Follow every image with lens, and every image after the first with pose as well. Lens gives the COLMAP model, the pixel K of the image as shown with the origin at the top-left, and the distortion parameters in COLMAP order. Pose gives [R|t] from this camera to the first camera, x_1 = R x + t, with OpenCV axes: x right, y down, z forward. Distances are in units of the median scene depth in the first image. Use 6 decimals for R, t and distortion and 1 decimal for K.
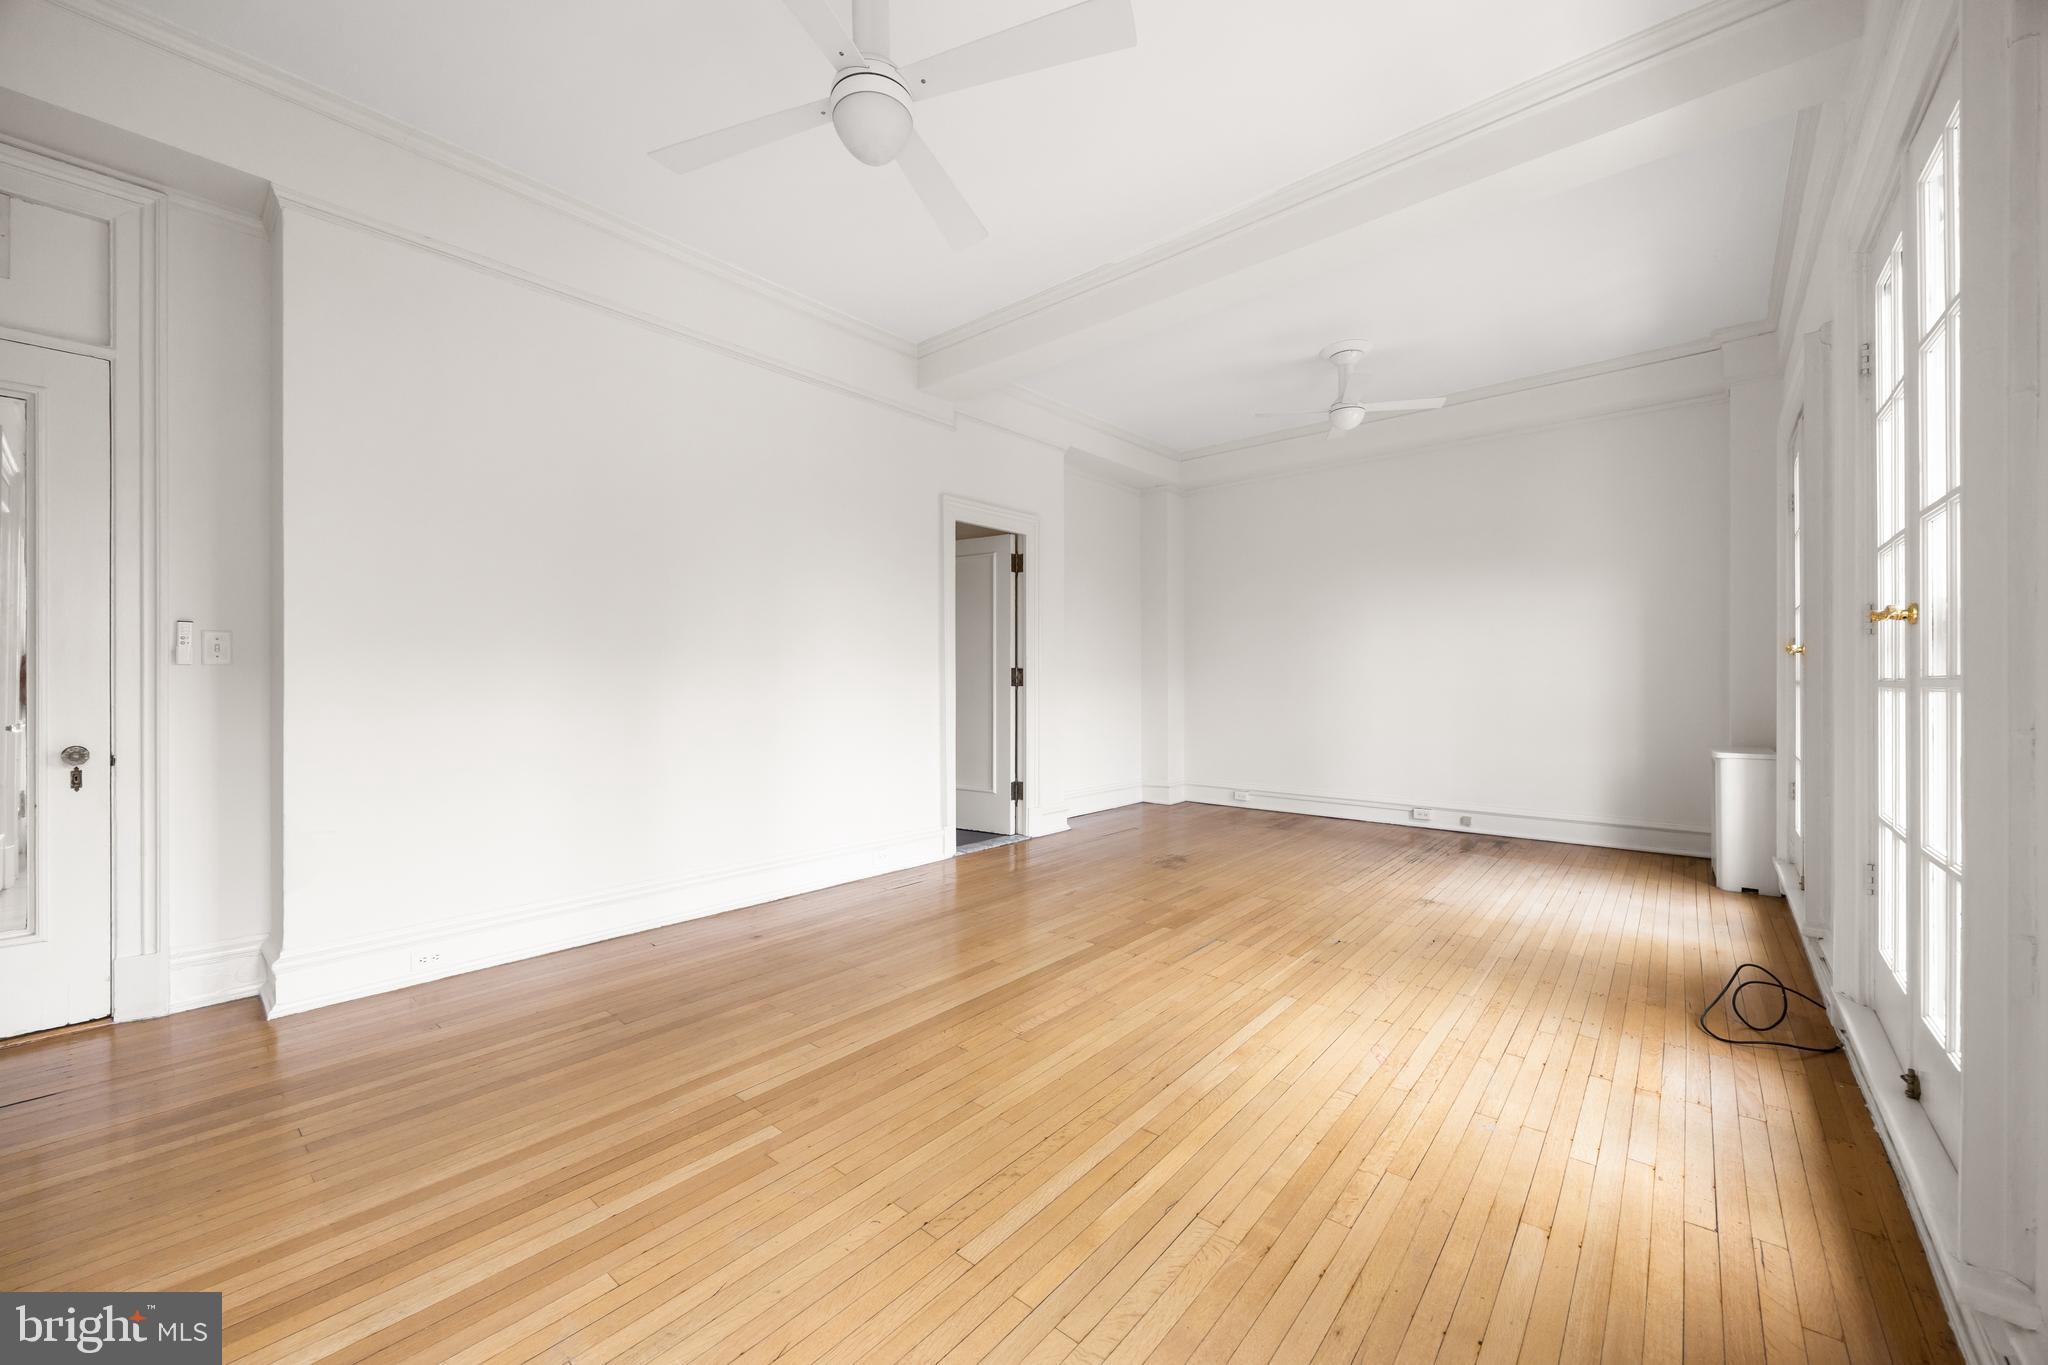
lens RADIAL K [[787.9, 0, 1011.9], [0, 787.9, 682.4], [0, 0, 1]] dist [-0.004764, 0.000960]
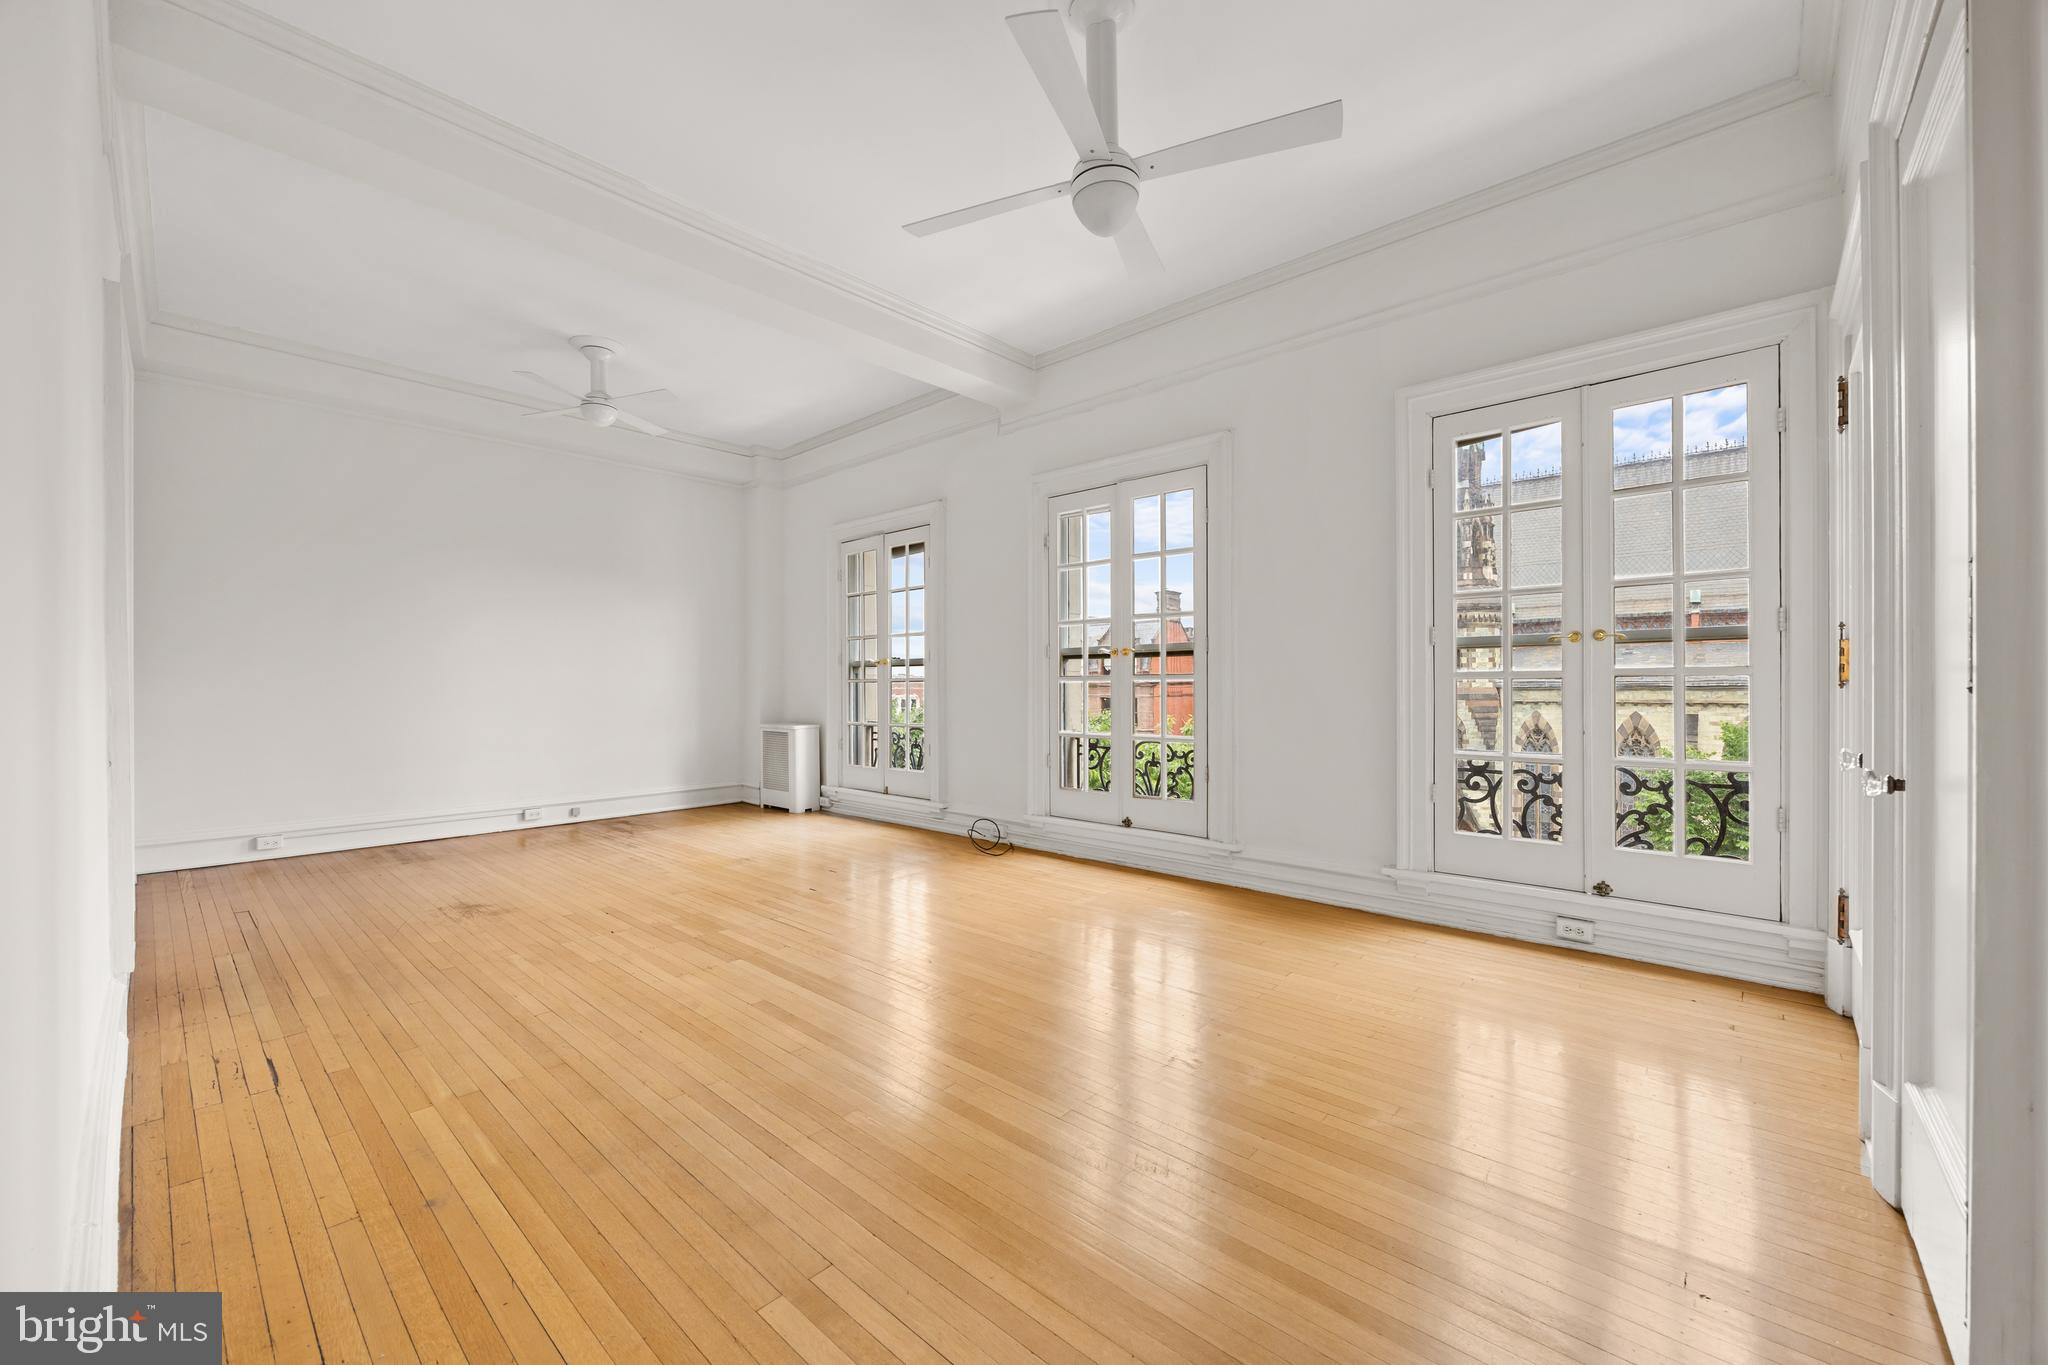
lens RADIAL K [[787.9, 0, 1015.4], [0, 787.9, 684.6], [0, 0, 1]] dist [-0.004764, 0.000960]
pose [[0.025375, -0.002616, 0.999675, -0.688920], [0.005204, 0.999983, 0.002485, 0.007693], [-0.999664, 0.005139, 0.025389, 0.553674]]
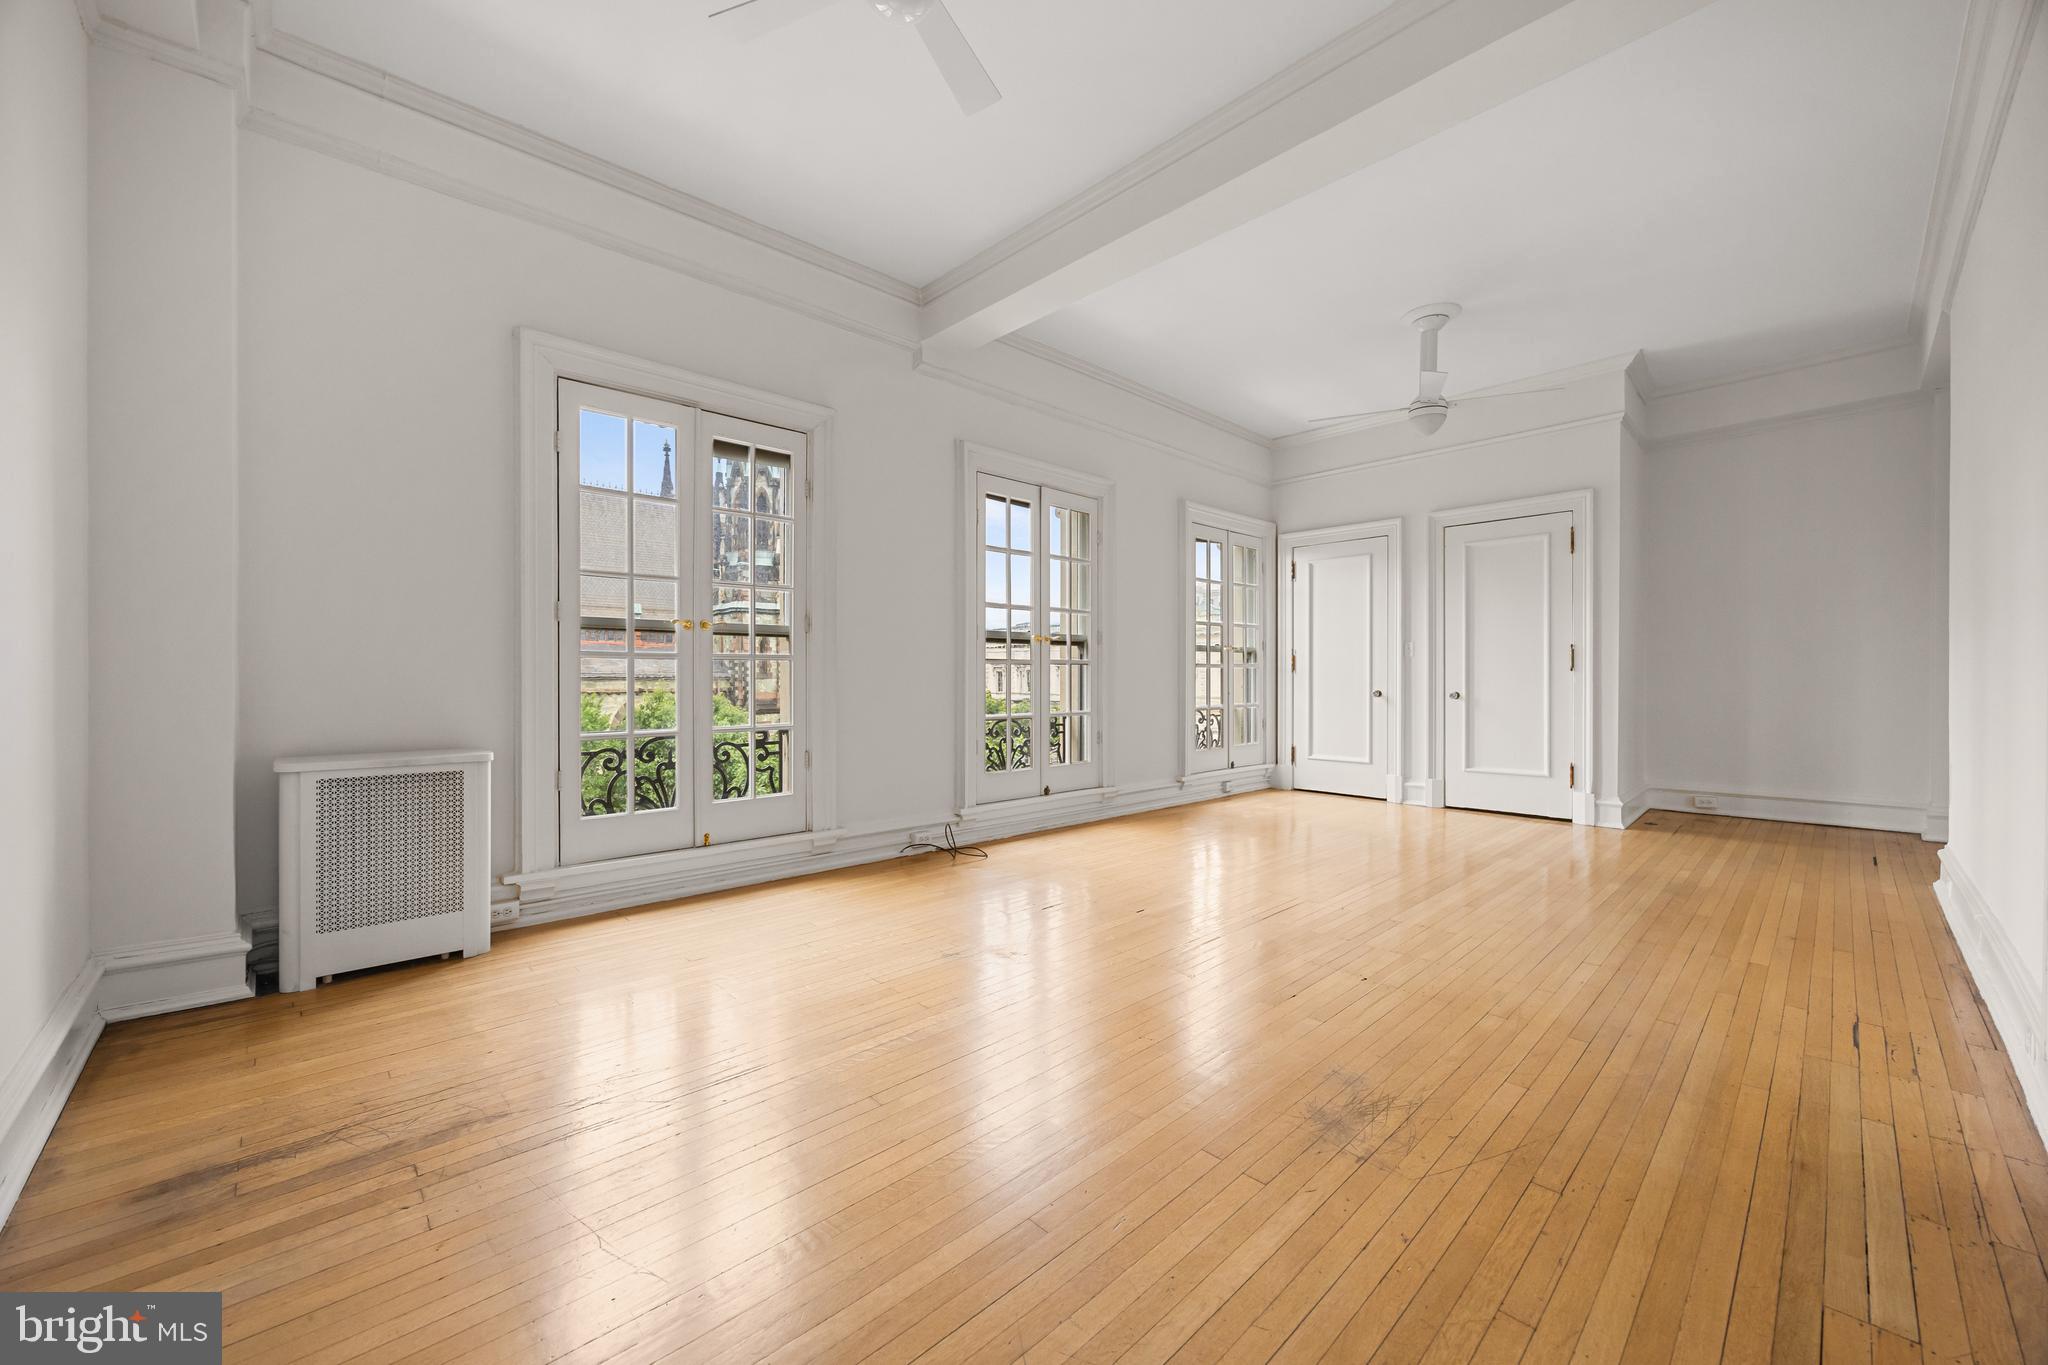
lens RADIAL K [[787.9, 0, 1006.9], [0, 787.9, 671.0], [0, 0, 1]] dist [-0.004764, 0.000960]
pose [[-0.993998, -0.000797, 0.109398, 0.403901], [-0.001384, 0.999985, -0.005288, 0.022966], [-0.109392, -0.005407, -0.993984, 1.729886]]
